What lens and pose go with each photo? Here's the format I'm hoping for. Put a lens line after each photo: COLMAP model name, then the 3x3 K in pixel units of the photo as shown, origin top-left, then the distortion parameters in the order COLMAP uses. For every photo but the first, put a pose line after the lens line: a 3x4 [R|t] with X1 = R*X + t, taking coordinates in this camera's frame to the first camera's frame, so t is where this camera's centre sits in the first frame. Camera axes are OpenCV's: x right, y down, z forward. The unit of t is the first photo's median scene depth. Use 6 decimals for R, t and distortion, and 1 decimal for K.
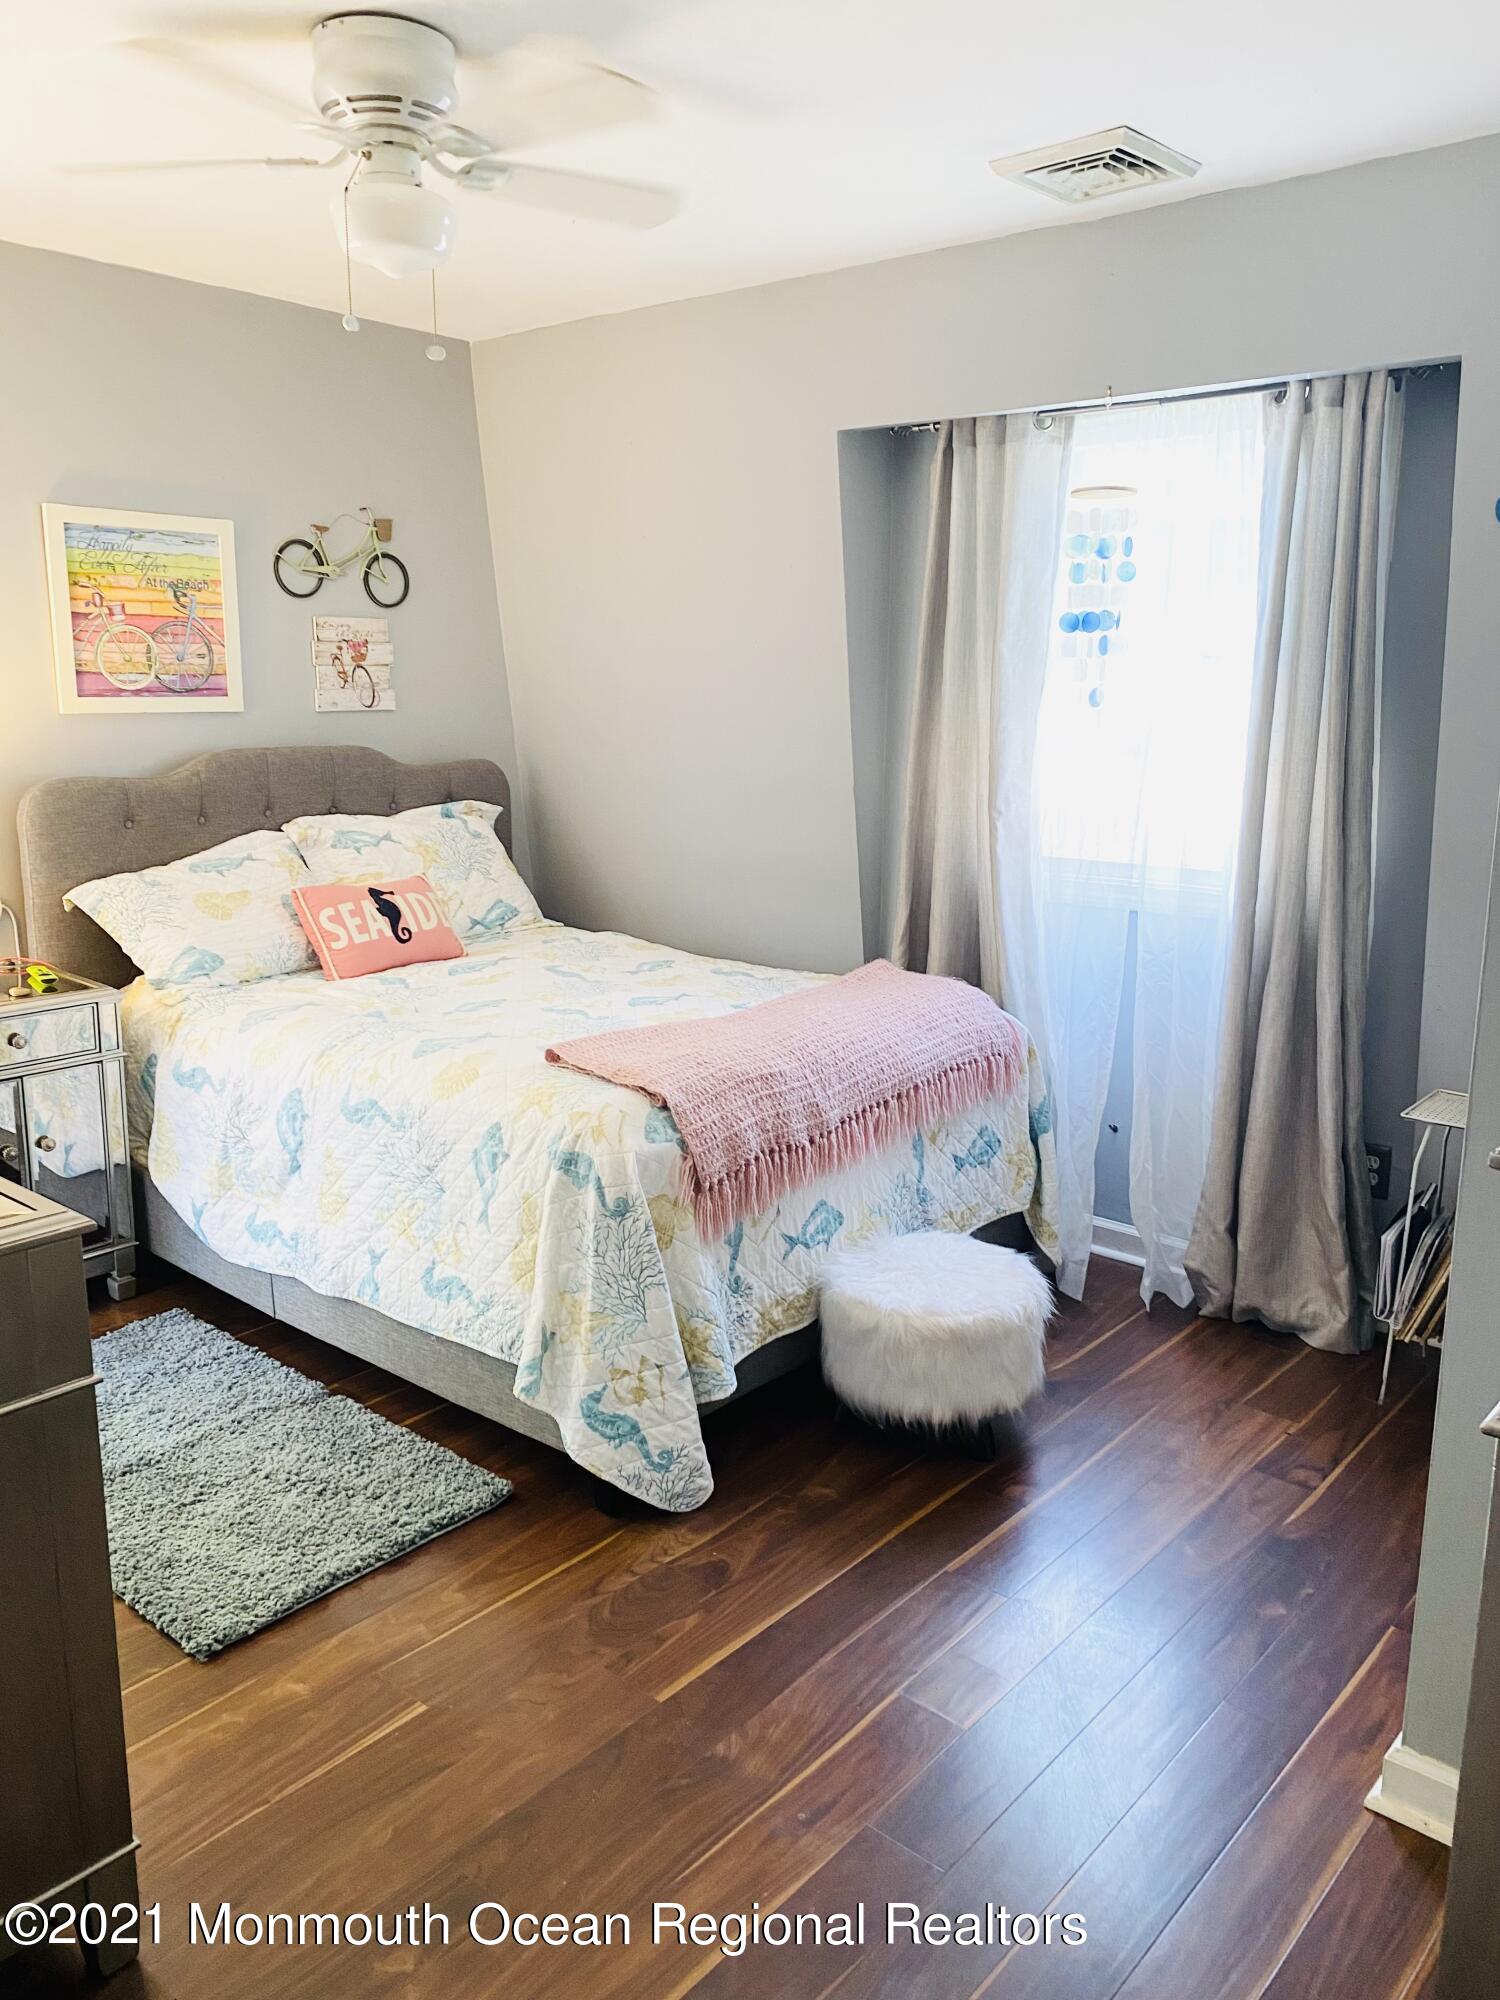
lens RADIAL K [[1527.9, 0, 750.0], [0, 1527.9, 1000.0], [0, 0, 1]] dist [0.052003, -0.074140]
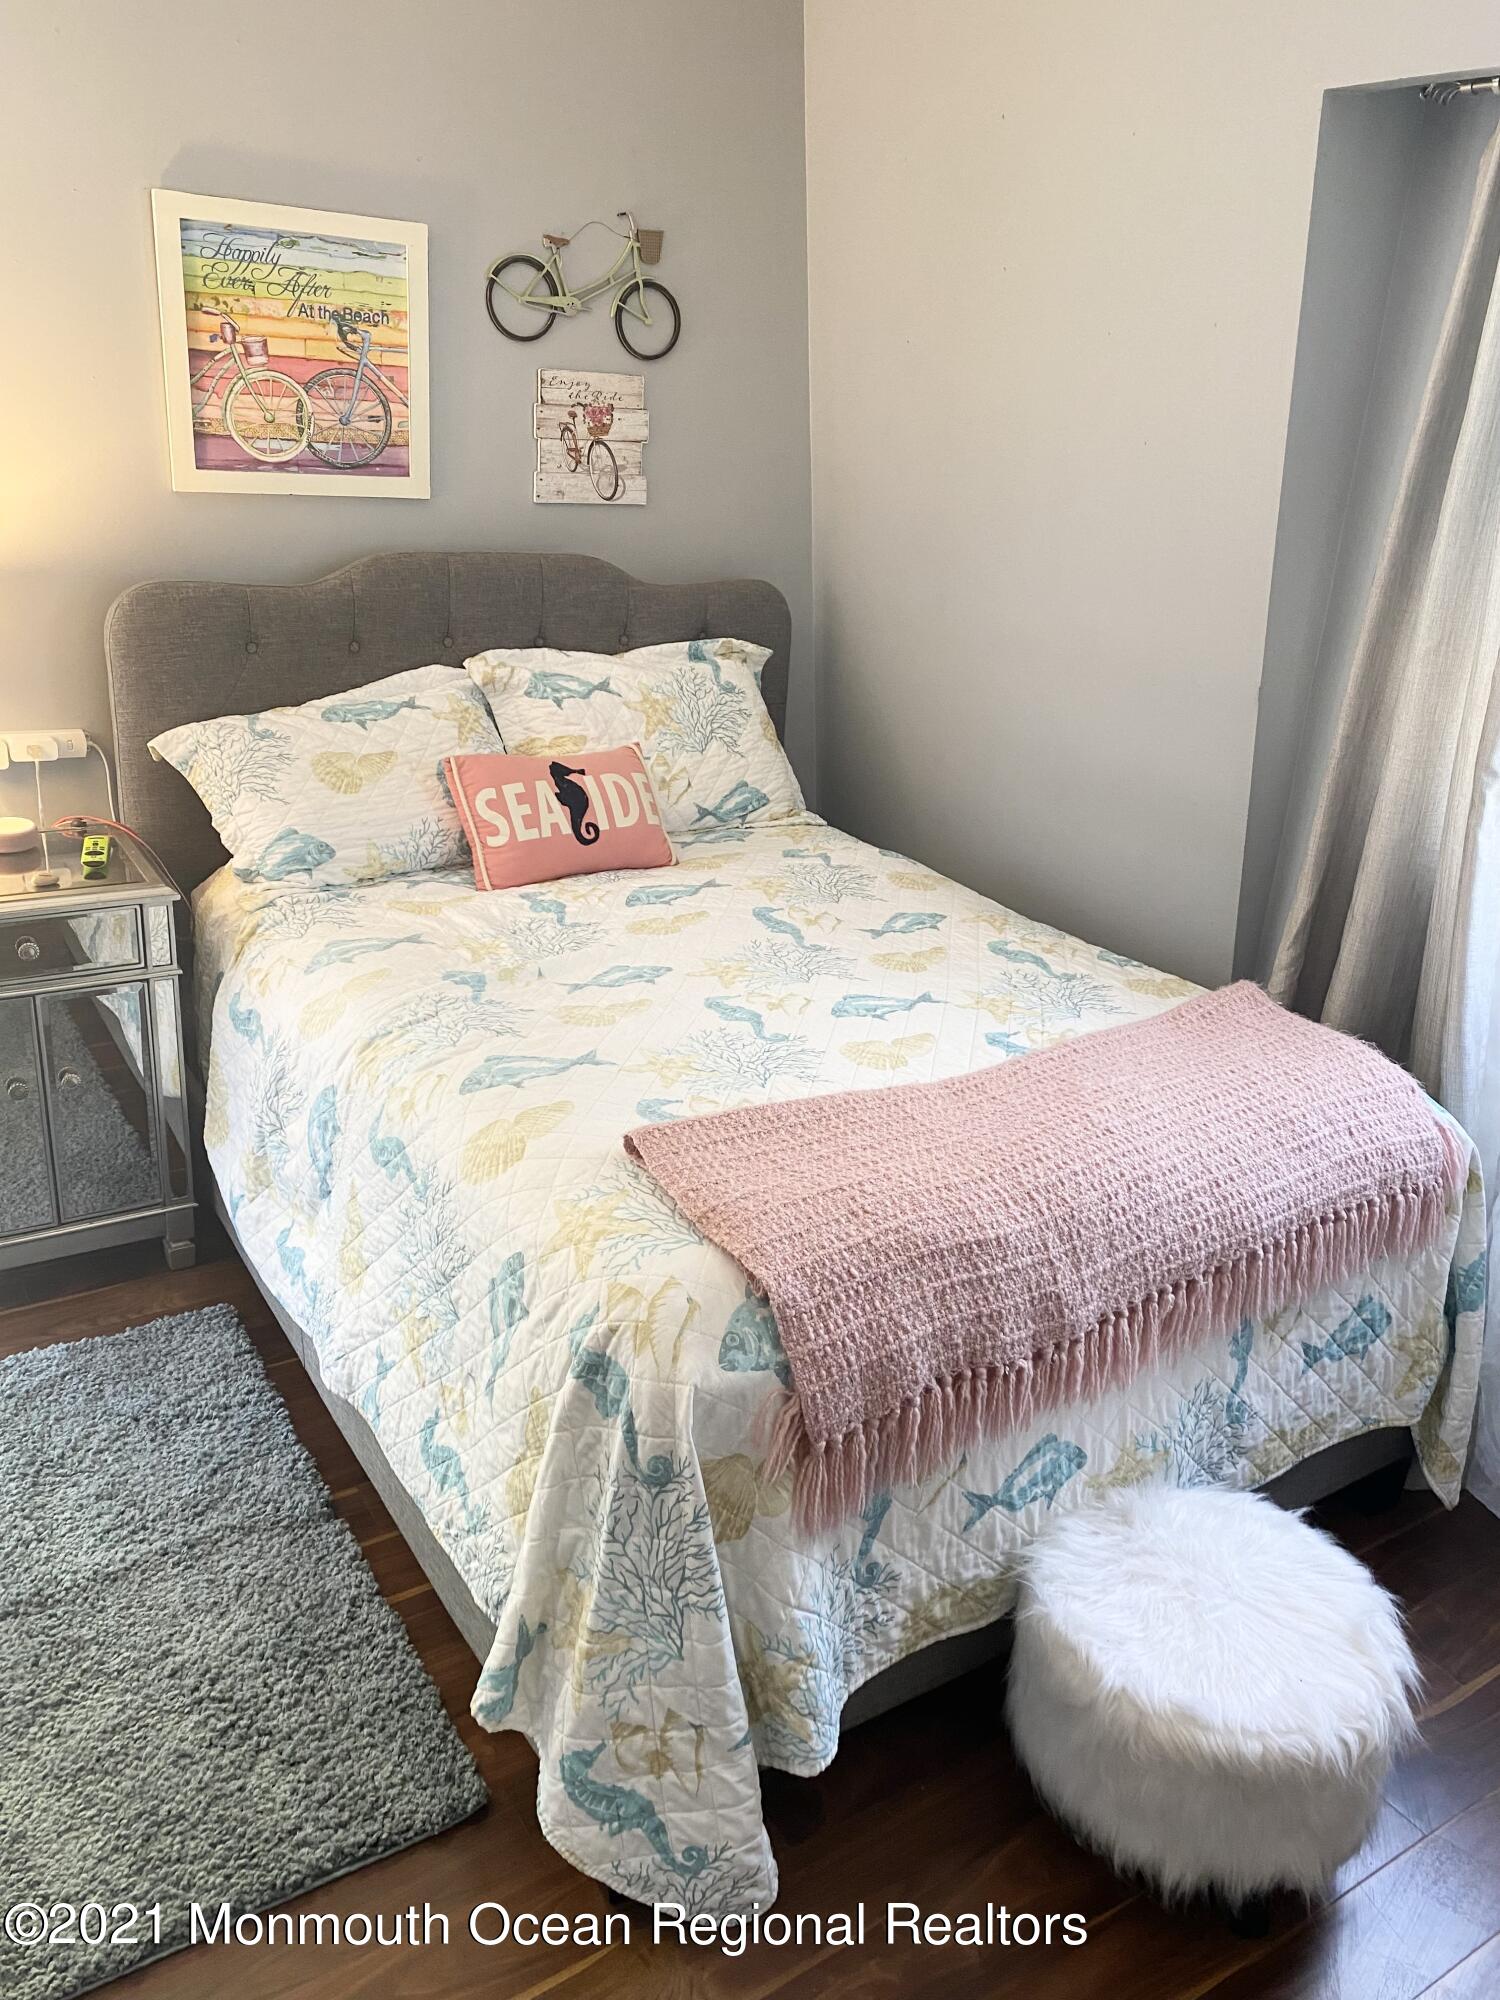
lens RADIAL K [[1551.2, 0, 753.2], [0, 1551.2, 1024.4], [0, 0, 1]] dist [0.024987, -0.039574]
pose [[0.957947, 0.154447, -0.241833, 0.050948], [-0.114812, 0.978690, 0.170248, -0.103935], [0.262974, -0.135324, 0.955265, 0.351919]]
